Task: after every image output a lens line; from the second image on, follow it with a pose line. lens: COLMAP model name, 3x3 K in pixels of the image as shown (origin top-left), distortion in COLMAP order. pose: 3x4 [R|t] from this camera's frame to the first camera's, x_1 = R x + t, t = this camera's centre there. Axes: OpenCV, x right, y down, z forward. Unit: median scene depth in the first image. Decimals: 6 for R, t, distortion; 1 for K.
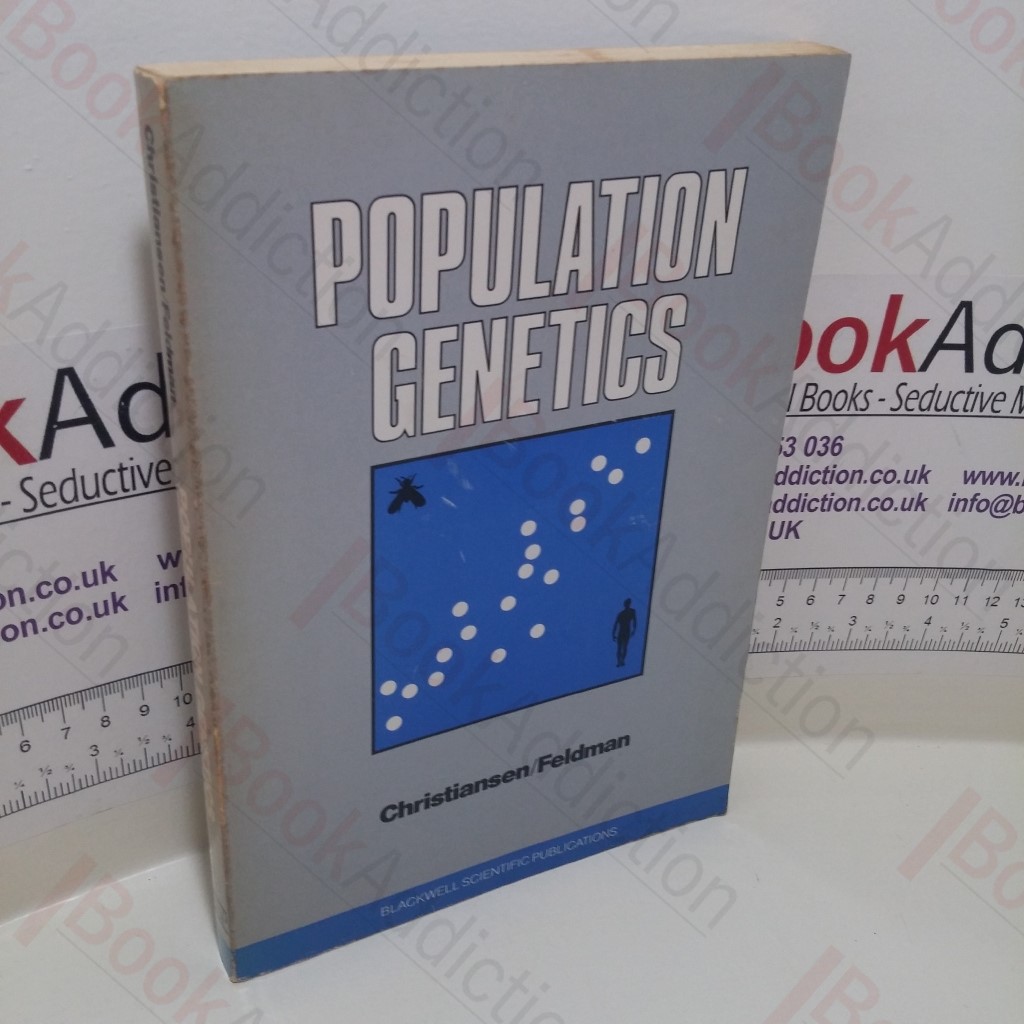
lens RADIAL K [[1154.2, 0, 480.9], [0, 1154.2, 513.0], [0, 0, 1]] dist [0.024297, 0.000000]
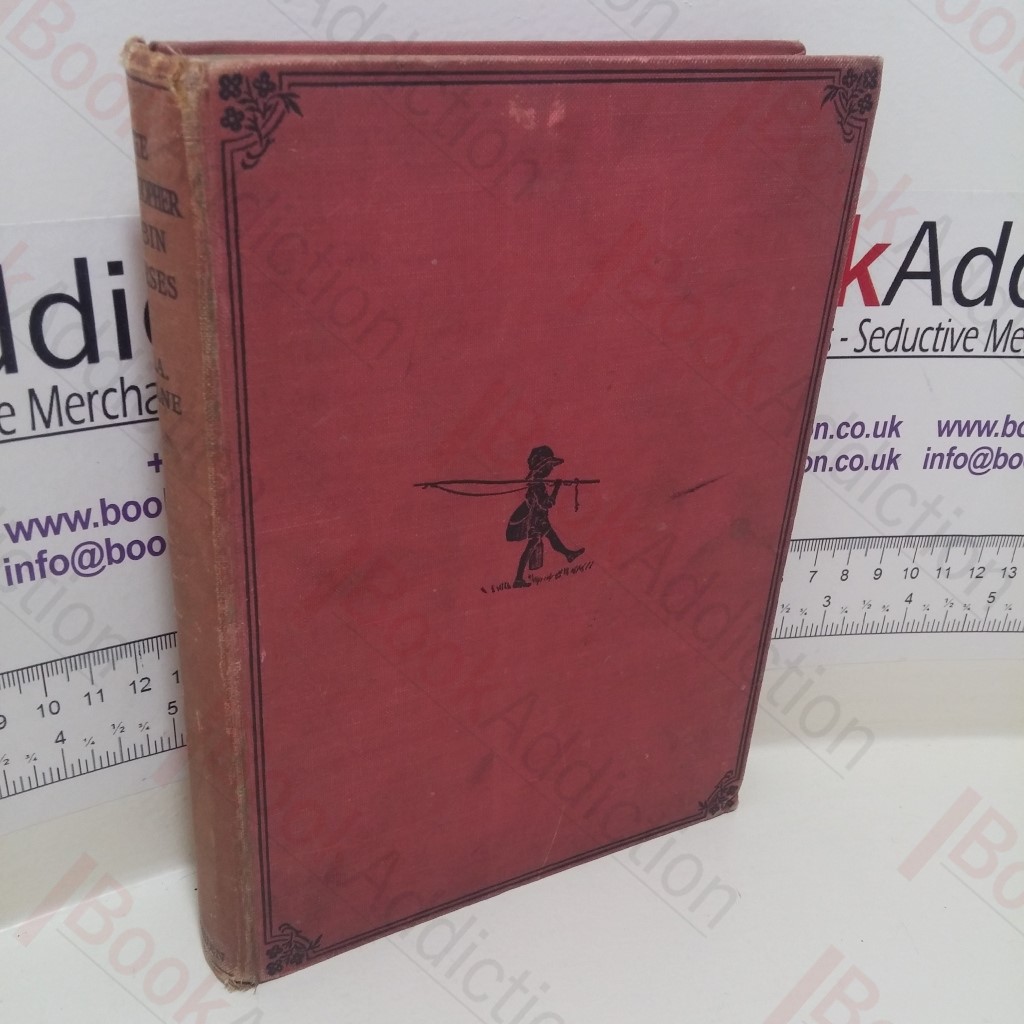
lens RADIAL K [[1154.2, 0, 501.7], [0, 1154.2, 525.8], [0, 0, 1]] dist [0.024297, 0.000000]
pose [[0.997761, -0.041121, 0.052741, 0.028788], [0.044777, 0.996534, -0.070110, 0.097233], [-0.049675, 0.072314, 0.996144, 0.131403]]
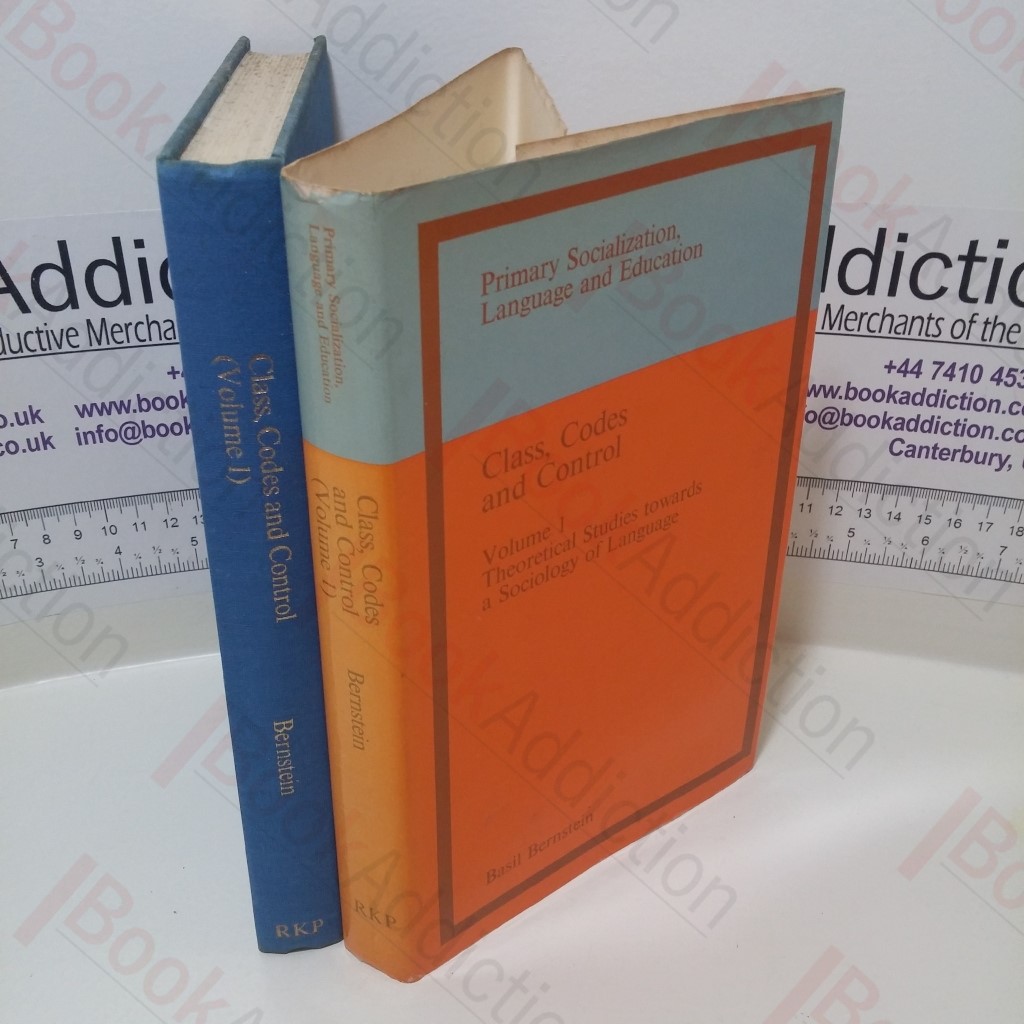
lens RADIAL K [[1154.2, 0, 519.1], [0, 1154.2, 521.4], [0, 0, 1]] dist [0.024297, 0.000000]
pose [[0.977824, 0.056673, -0.201612, 0.414803], [-0.060185, 0.998123, -0.011327, 0.131335], [0.200592, 0.023210, 0.979400, -0.148727]]
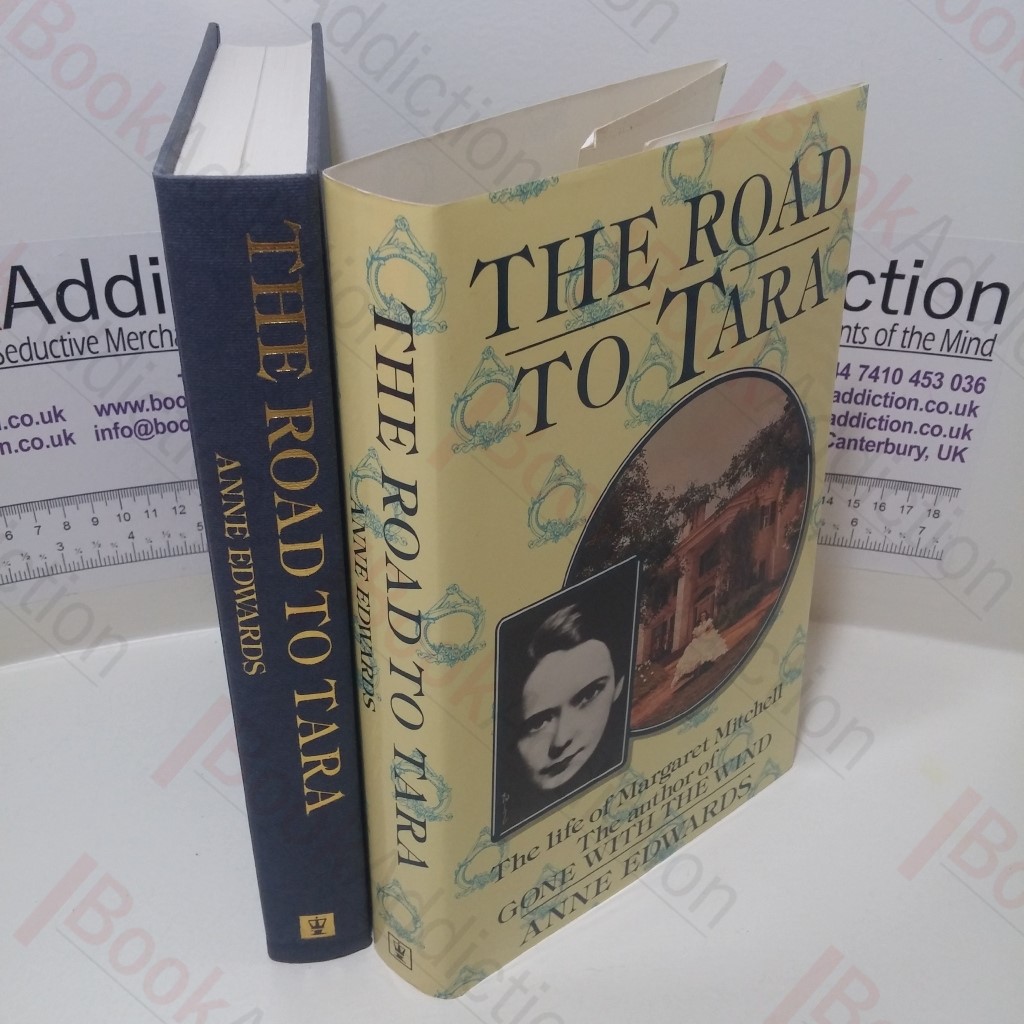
lens RADIAL K [[1154.2, 0, 519.0], [0, 1154.2, 522.3], [0, 0, 1]] dist [0.024297, 0.000000]
pose [[0.984596, 0.056037, -0.165621, 0.423804], [-0.055046, 0.998428, 0.010568, 0.119305], [0.165953, -0.001288, 0.986133, -0.290386]]
